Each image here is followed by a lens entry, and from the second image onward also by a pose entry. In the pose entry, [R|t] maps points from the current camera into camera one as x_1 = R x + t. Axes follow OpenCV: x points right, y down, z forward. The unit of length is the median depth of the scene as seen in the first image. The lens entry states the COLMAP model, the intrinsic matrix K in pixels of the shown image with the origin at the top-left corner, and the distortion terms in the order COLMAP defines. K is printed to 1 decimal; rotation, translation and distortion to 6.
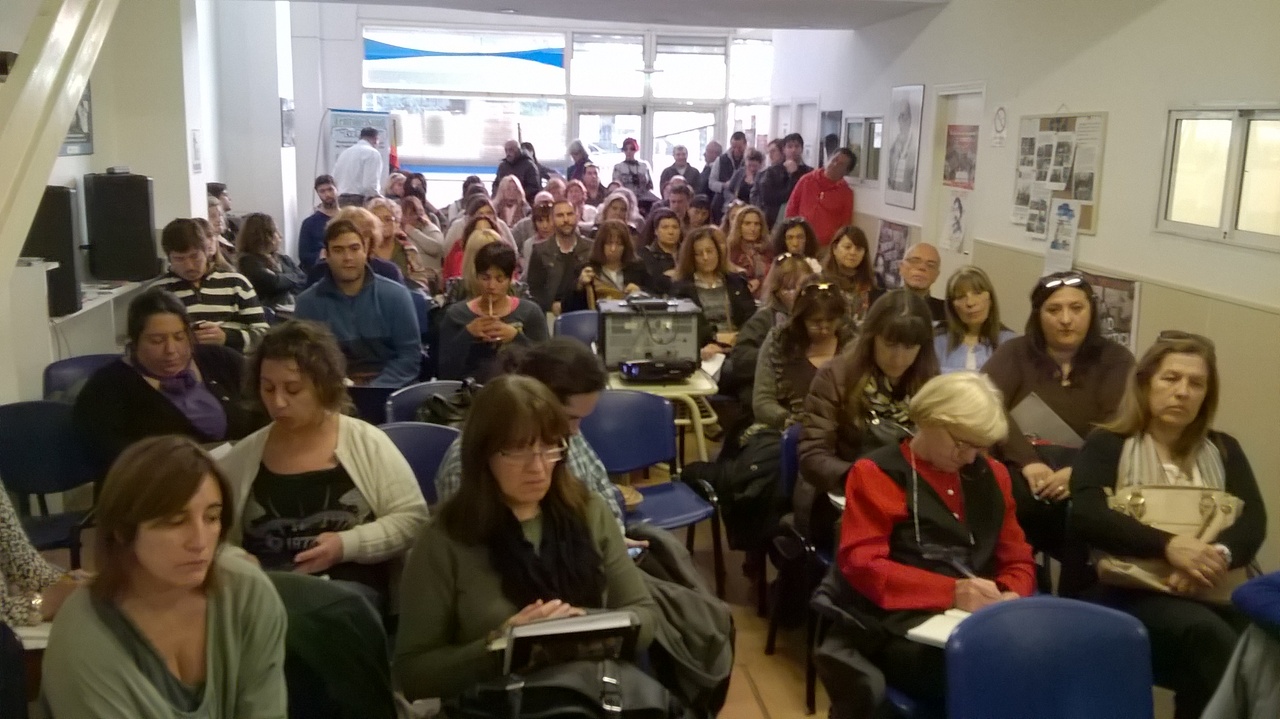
lens RADIAL K [[1146.0, 0, 650.8], [0, 1146.0, 359.9], [0, 0, 1]] dist [0.041801, -0.137063]
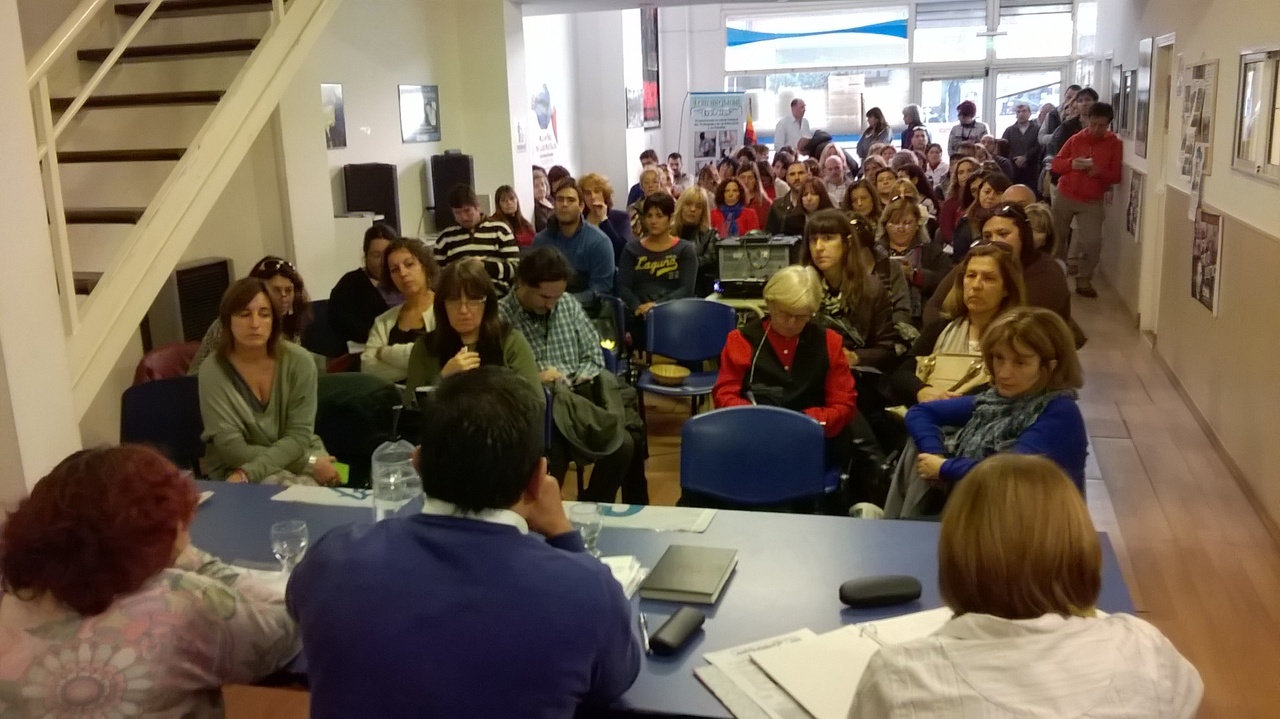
lens RADIAL K [[1146.0, 0, 631.6], [0, 1146.0, 360.4], [0, 0, 1]] dist [0.041801, -0.137063]
pose [[0.910542, 0.032787, -0.412115, 0.264128], [-0.022744, 0.999313, 0.029253, 0.034528], [0.412791, -0.017263, 0.910662, -0.149531]]
